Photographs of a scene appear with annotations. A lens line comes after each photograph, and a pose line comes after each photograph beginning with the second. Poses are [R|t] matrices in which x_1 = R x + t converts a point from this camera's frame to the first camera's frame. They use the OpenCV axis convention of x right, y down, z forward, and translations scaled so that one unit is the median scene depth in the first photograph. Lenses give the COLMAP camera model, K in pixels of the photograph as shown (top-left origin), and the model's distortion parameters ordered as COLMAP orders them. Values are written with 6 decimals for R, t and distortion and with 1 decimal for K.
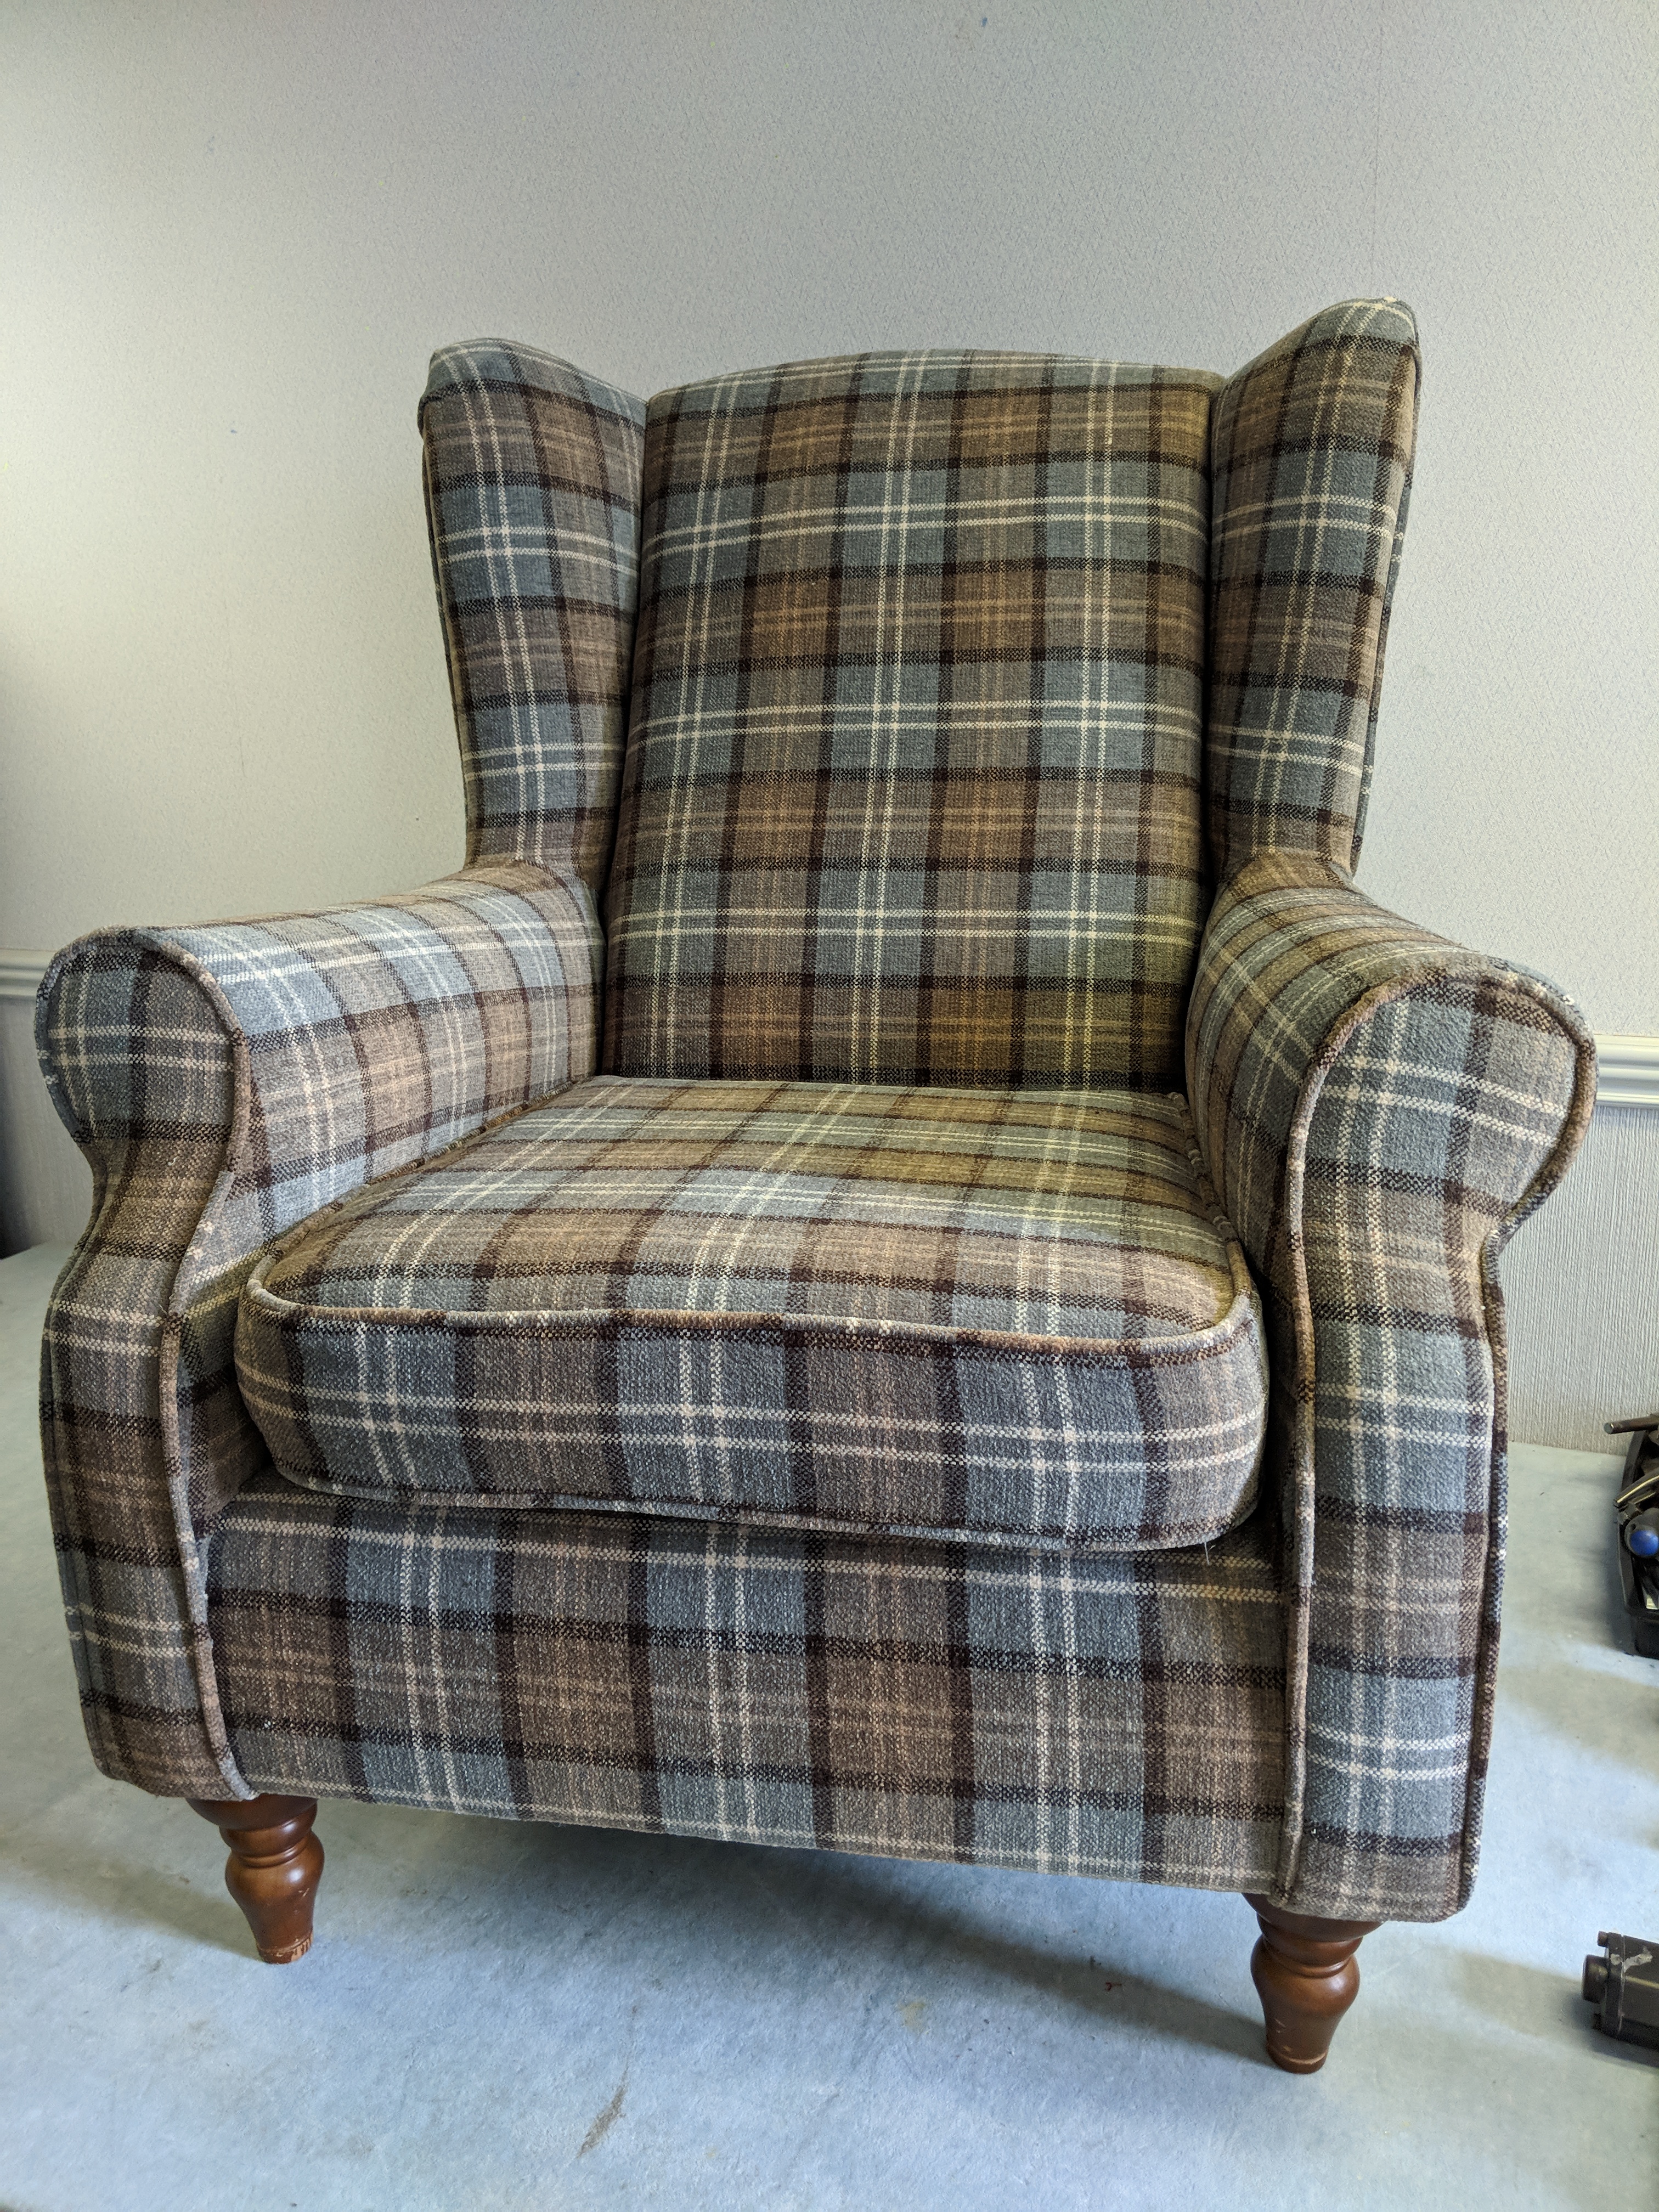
lens RADIAL K [[1771.8, 0, 832.0], [0, 1771.8, 1095.9], [0, 0, 1]] dist [-0.002724, -0.007611]
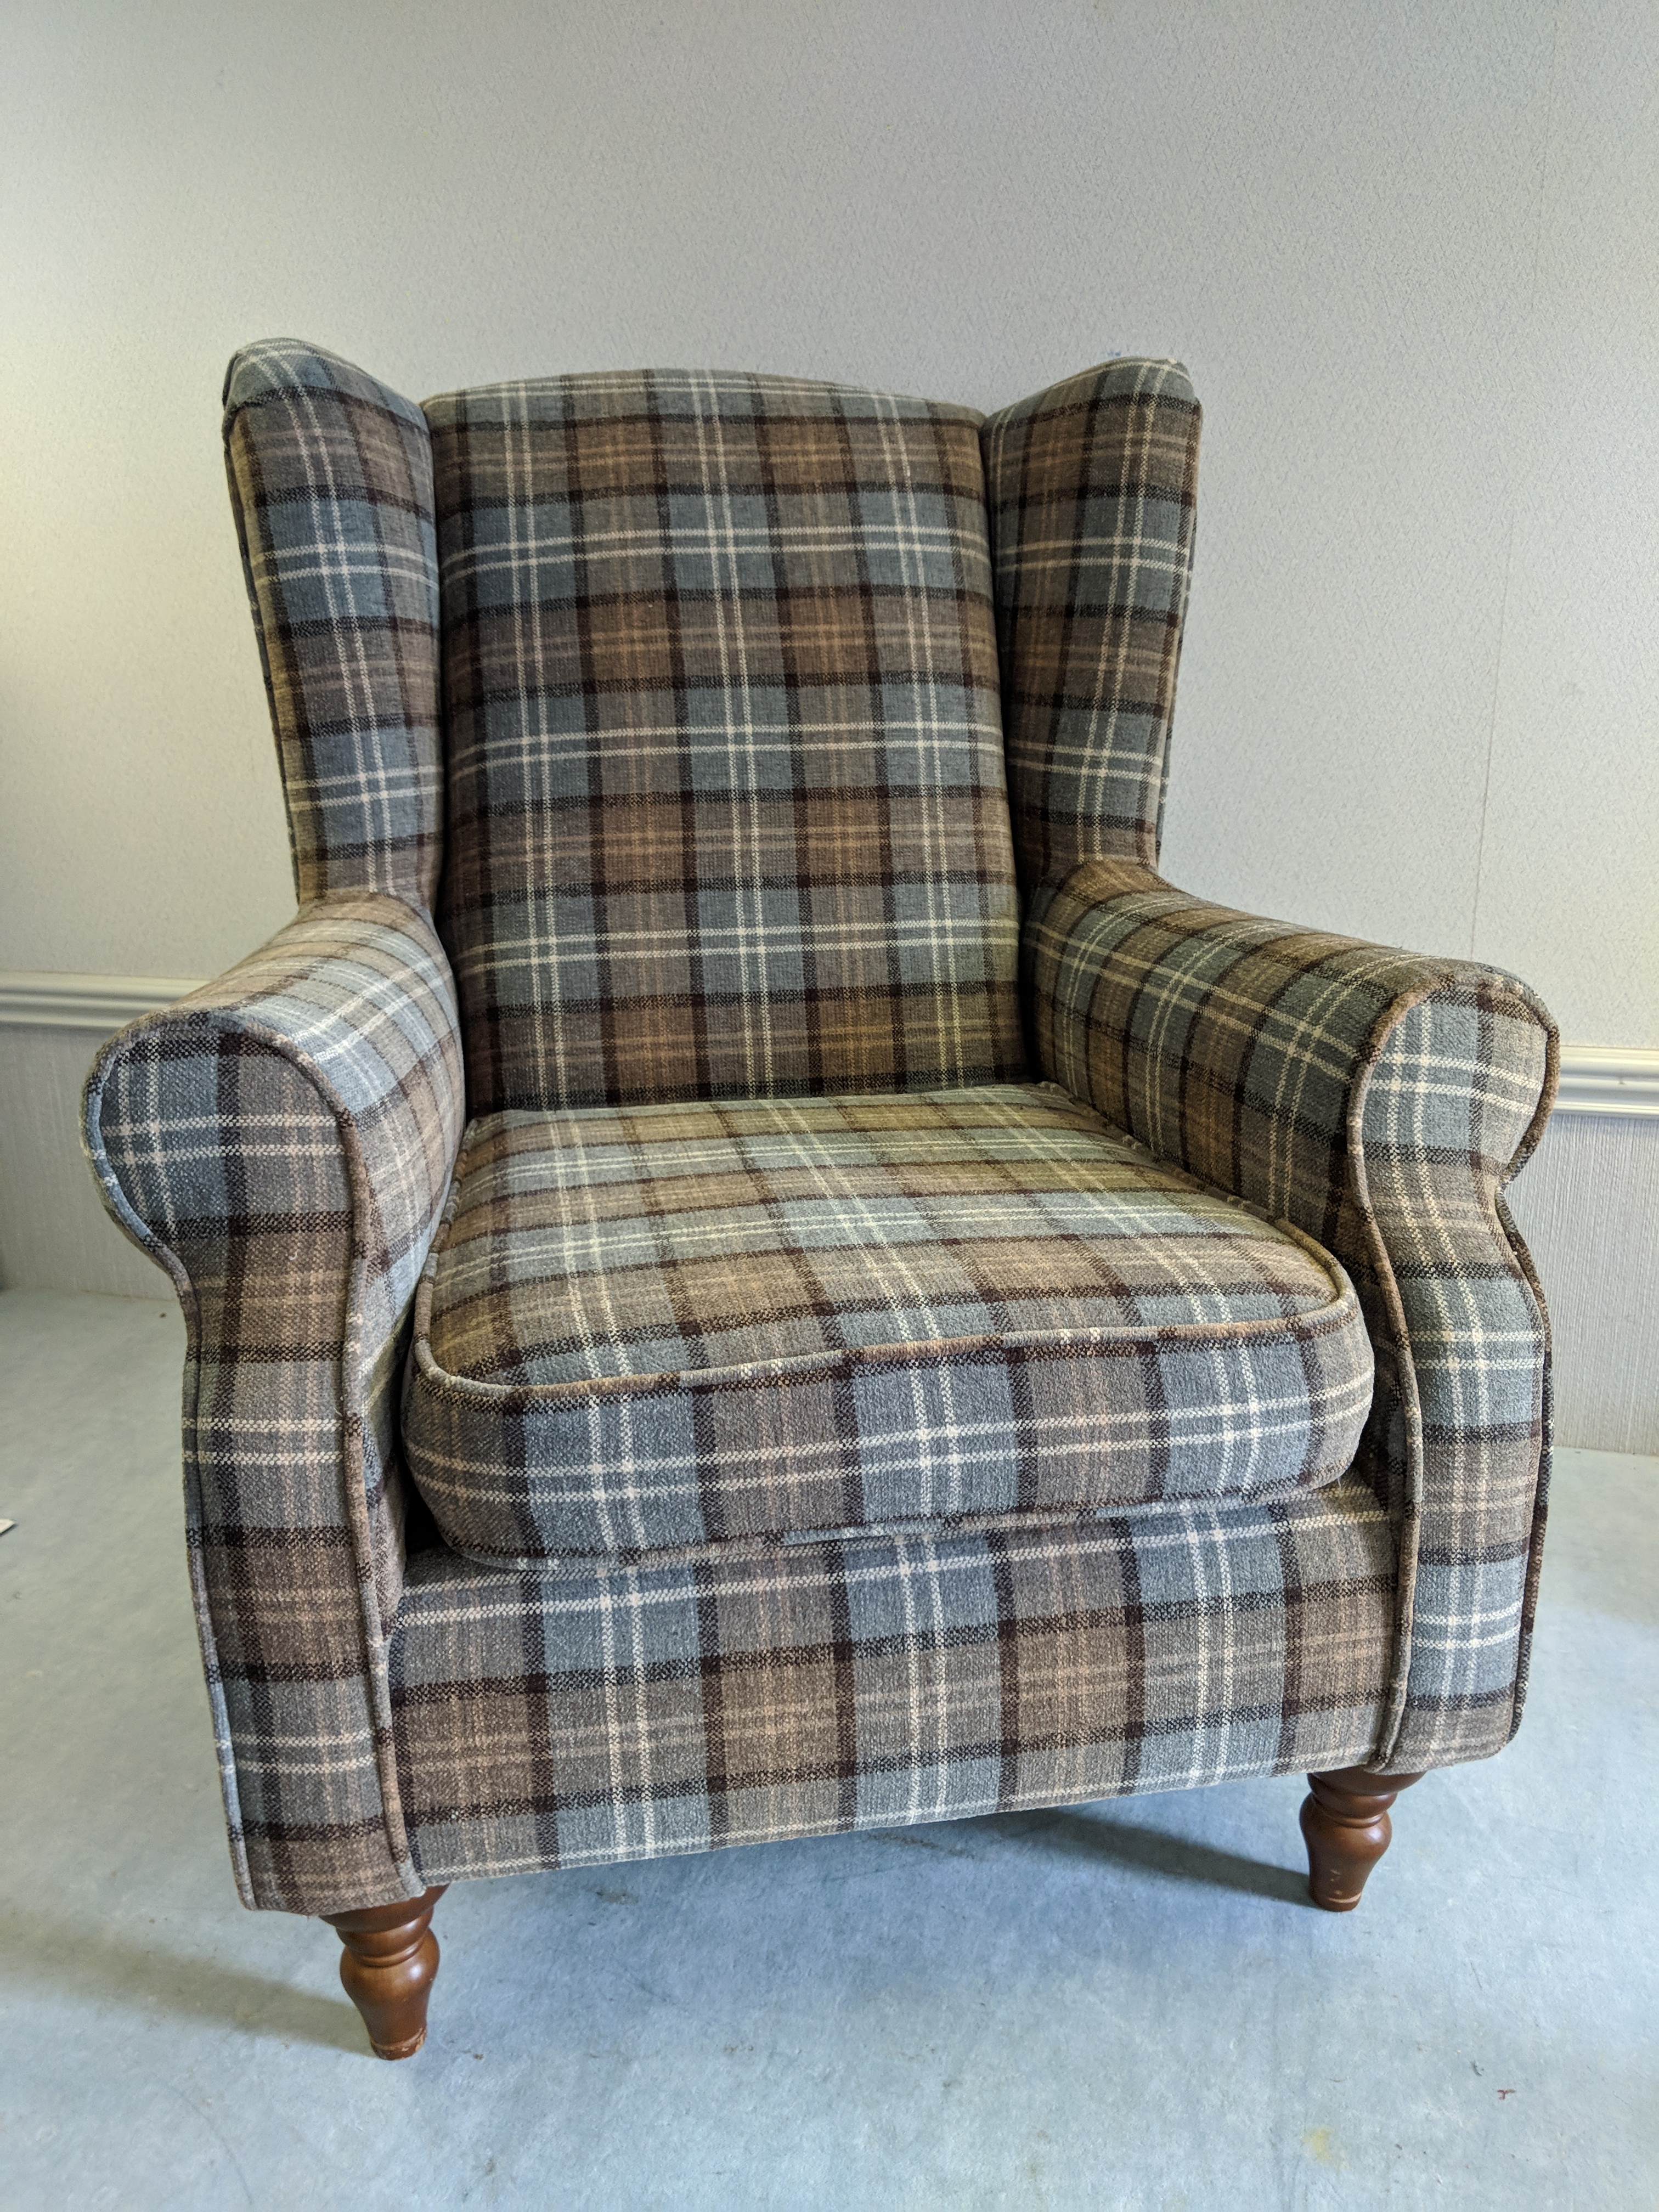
lens RADIAL K [[1771.8, 0, 822.3], [0, 1771.8, 1110.6], [0, 0, 1]] dist [-0.002724, -0.007611]
pose [[0.935842, -0.087395, 0.341411, -0.432660], [0.075780, 0.996005, 0.047239, -0.064128], [-0.344175, -0.018336, 0.938726, 0.018871]]
